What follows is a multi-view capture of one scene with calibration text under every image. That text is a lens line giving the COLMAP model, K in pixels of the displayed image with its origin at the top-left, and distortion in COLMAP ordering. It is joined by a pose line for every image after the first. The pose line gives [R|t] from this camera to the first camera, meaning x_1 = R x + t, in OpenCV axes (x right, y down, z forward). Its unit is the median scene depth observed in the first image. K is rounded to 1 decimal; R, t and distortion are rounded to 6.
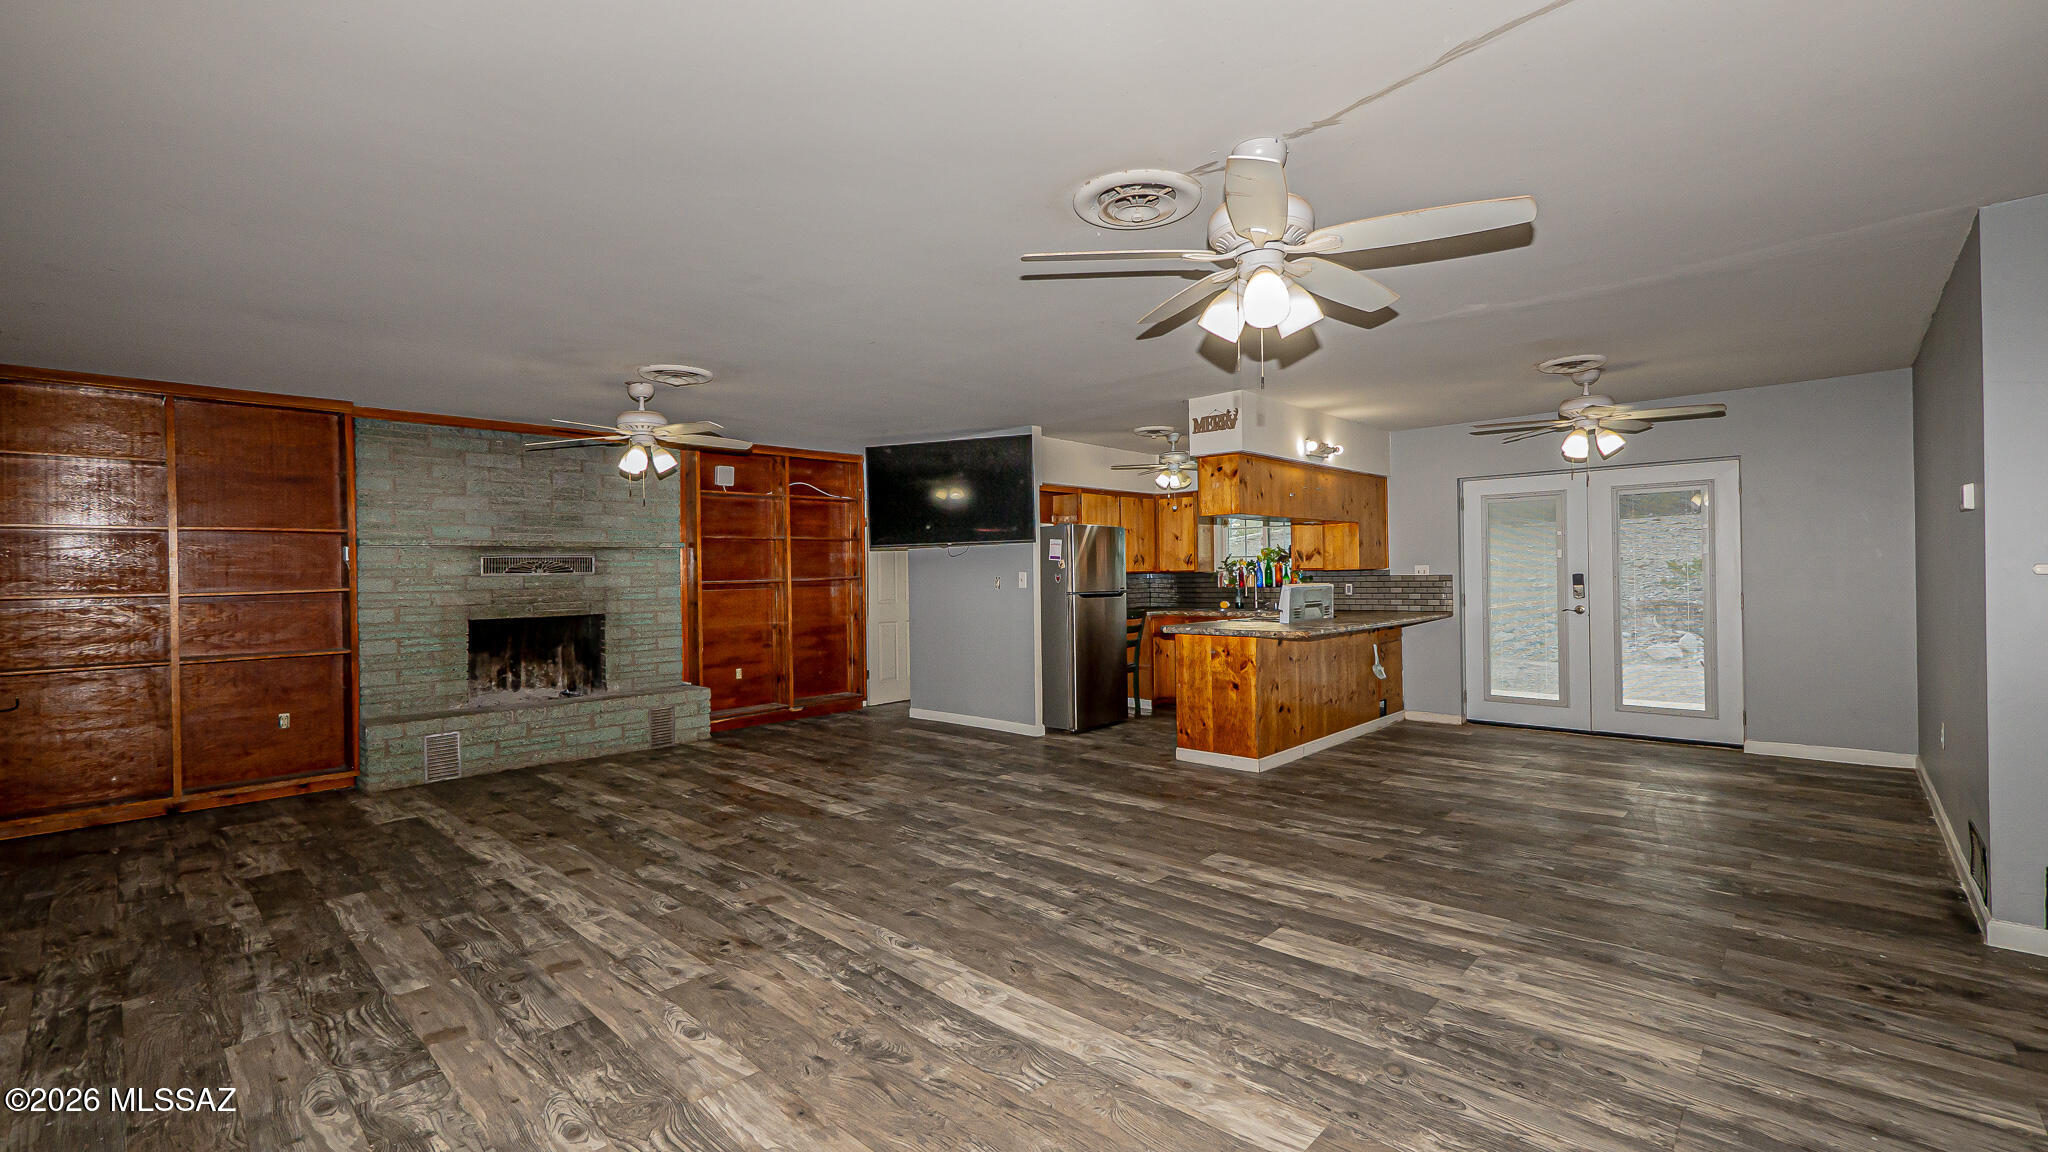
lens RADIAL K [[863.1, 0, 1029.9], [0, 863.1, 571.6], [0, 0, 1]] dist [-0.003122, -0.001146]
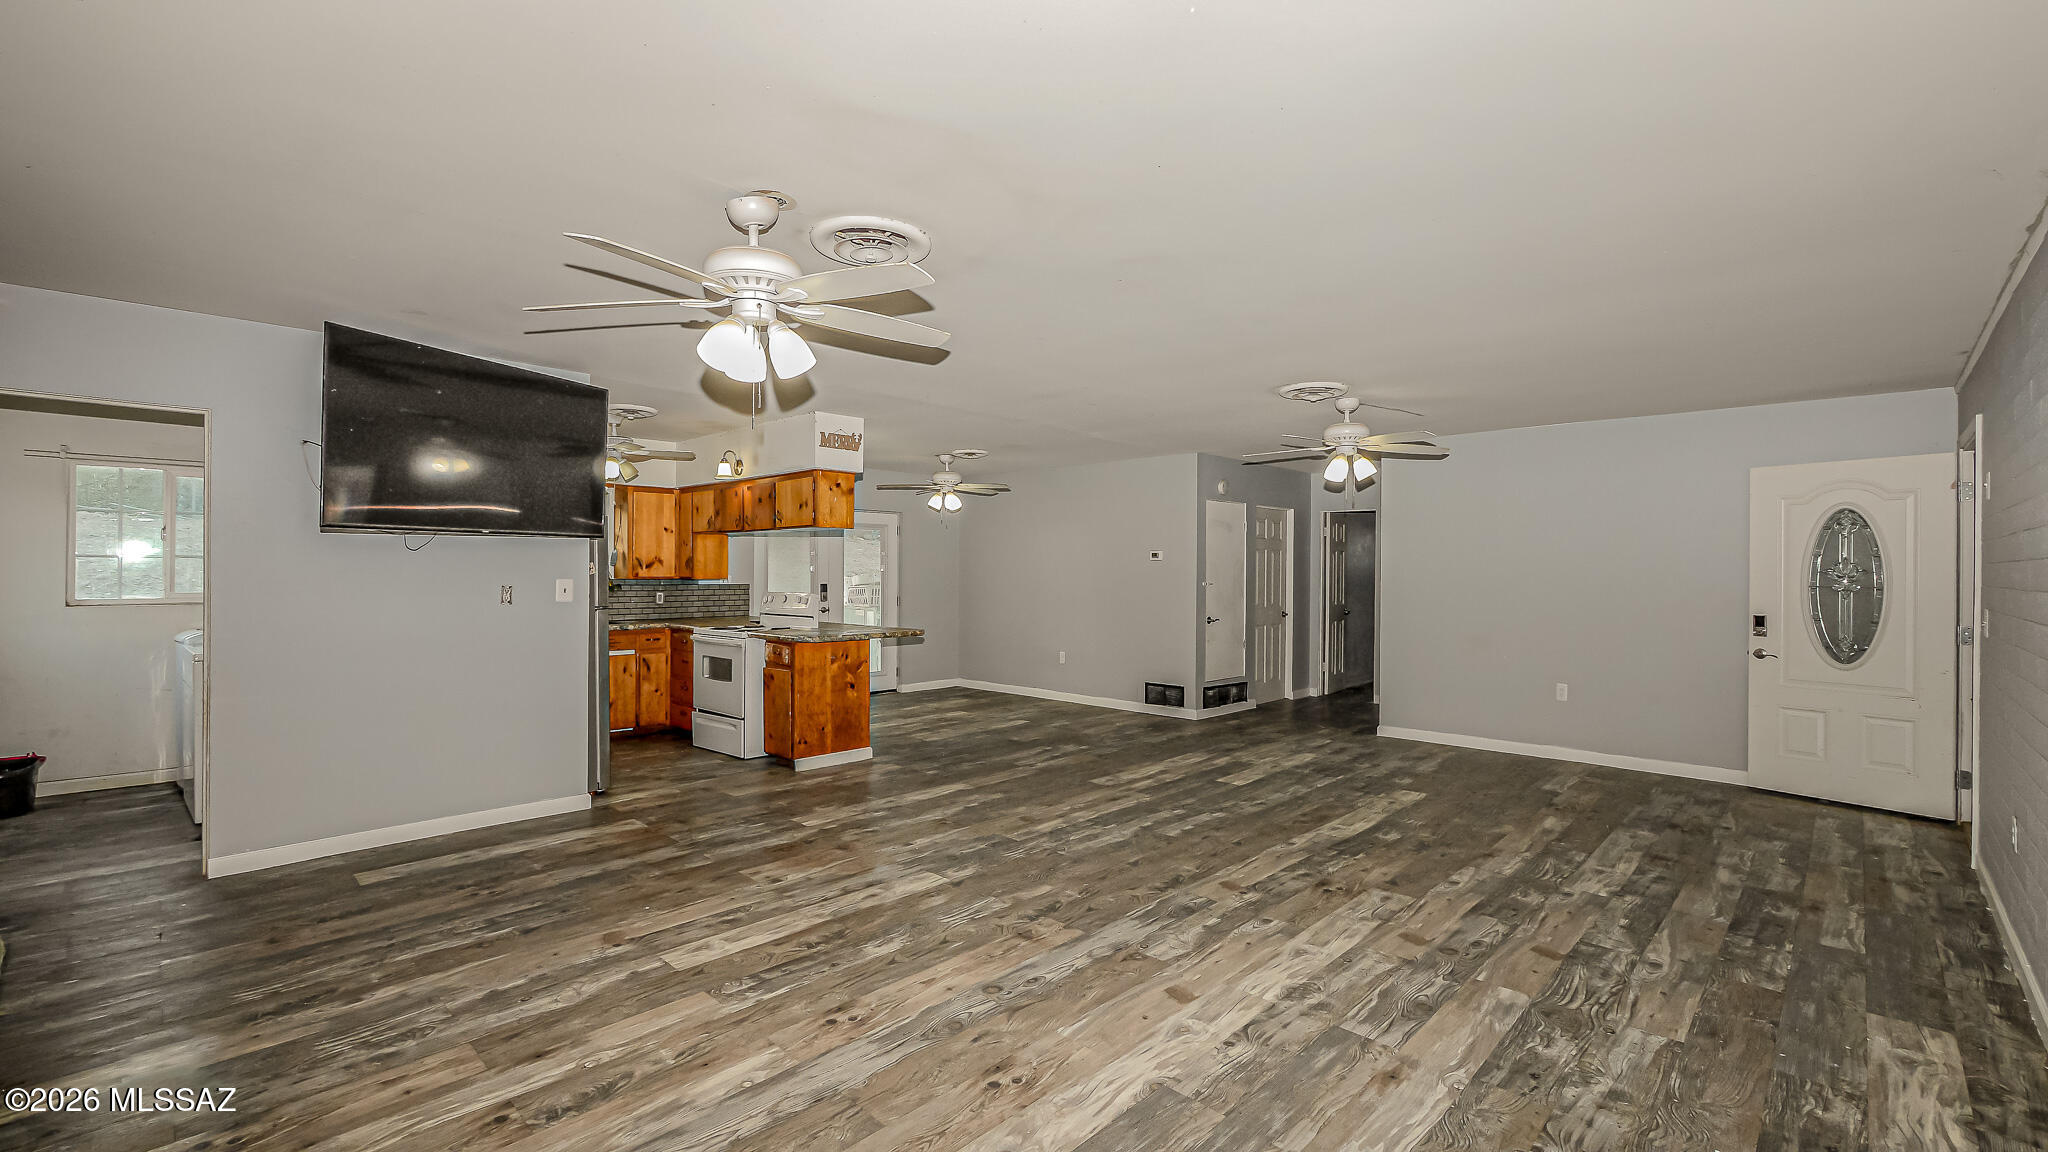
lens RADIAL K [[863.1, 0, 1029.9], [0, 863.1, 571.6], [0, 0, 1]] dist [-0.003122, -0.001146]
pose [[0.016782, 0.016468, 0.999724, -1.316154], [-0.007717, 0.999837, -0.016340, 0.006375], [-0.999829, -0.007440, 0.016906, 1.168866]]
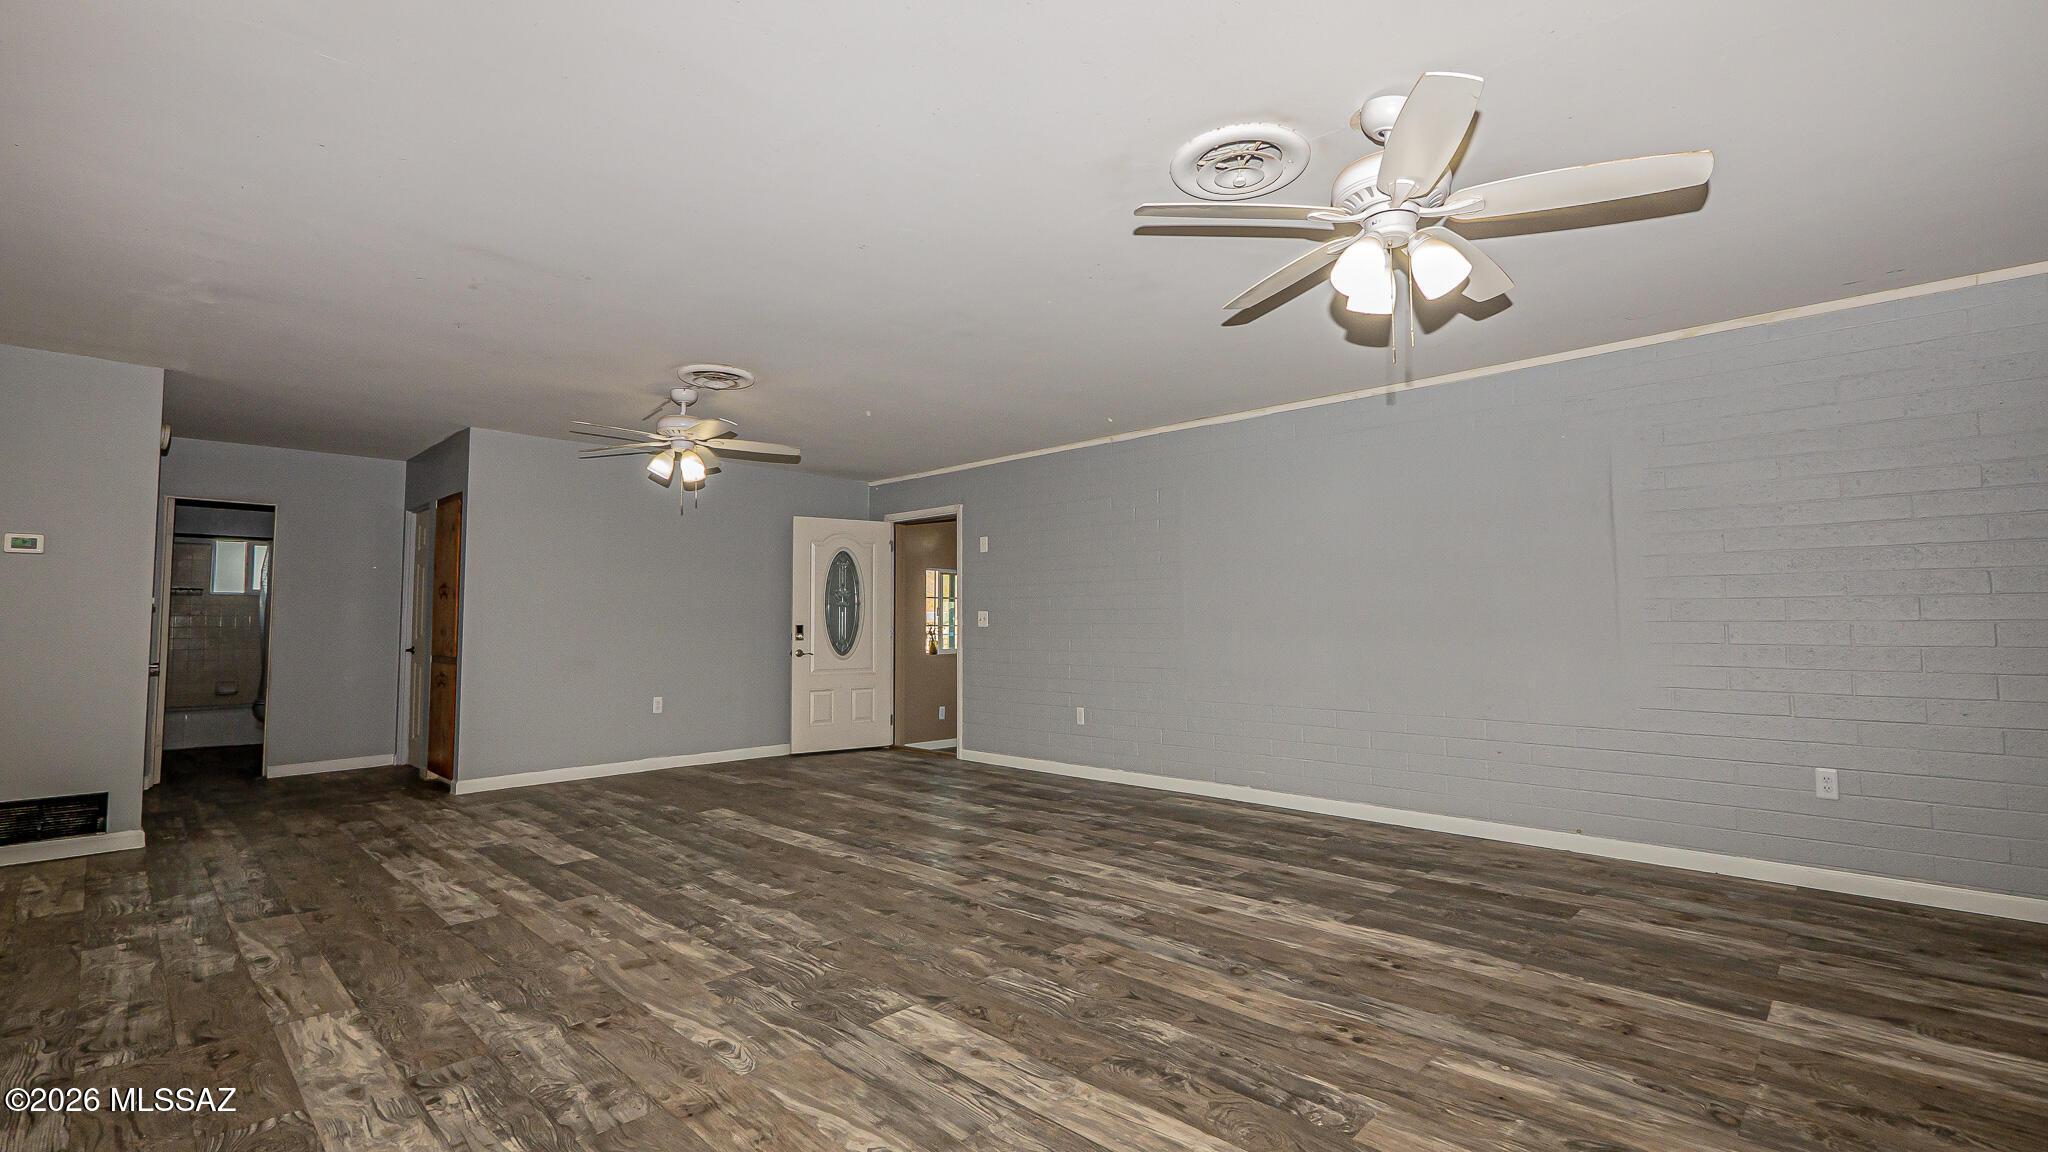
lens RADIAL K [[889.0, 0, 1024.0], [0, 889.0, 576.0], [0, 0, 1]] dist [-0.002613, -0.000673]
pose [[-0.999611, 0.021790, 0.017400, -0.378642], [0.020815, 0.998303, -0.054392, 0.057363], [-0.018556, -0.054008, -0.998368, 2.012525]]
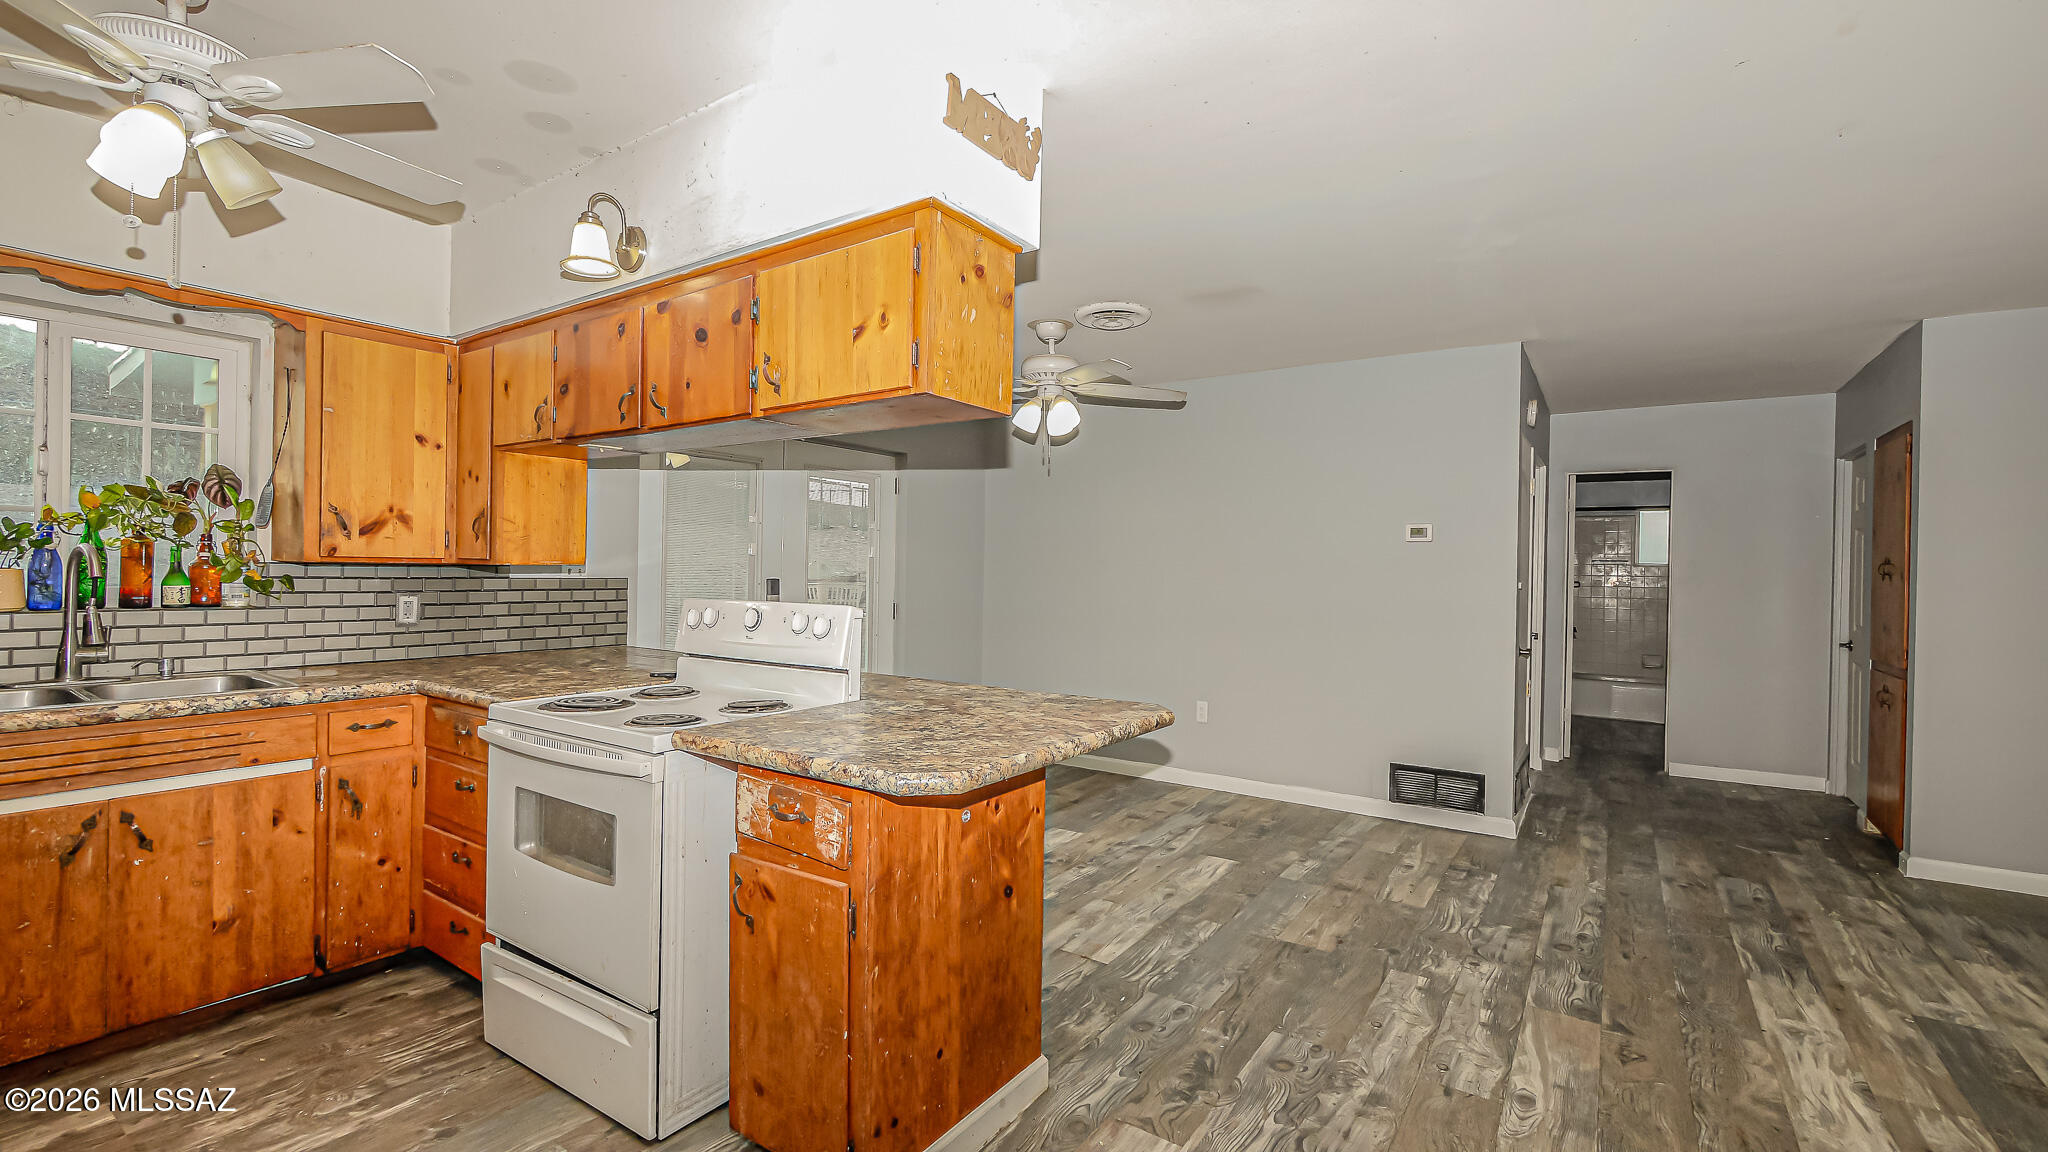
lens RADIAL K [[863.1, 0, 1029.9], [0, 863.1, 571.6], [0, 0, 1]] dist [-0.003122, -0.001146]
pose [[-0.150797, 0.013341, 0.988475, -0.184699], [-0.015997, 0.999745, -0.015934, 0.008236], [-0.988435, -0.018216, -0.150545, 1.615447]]
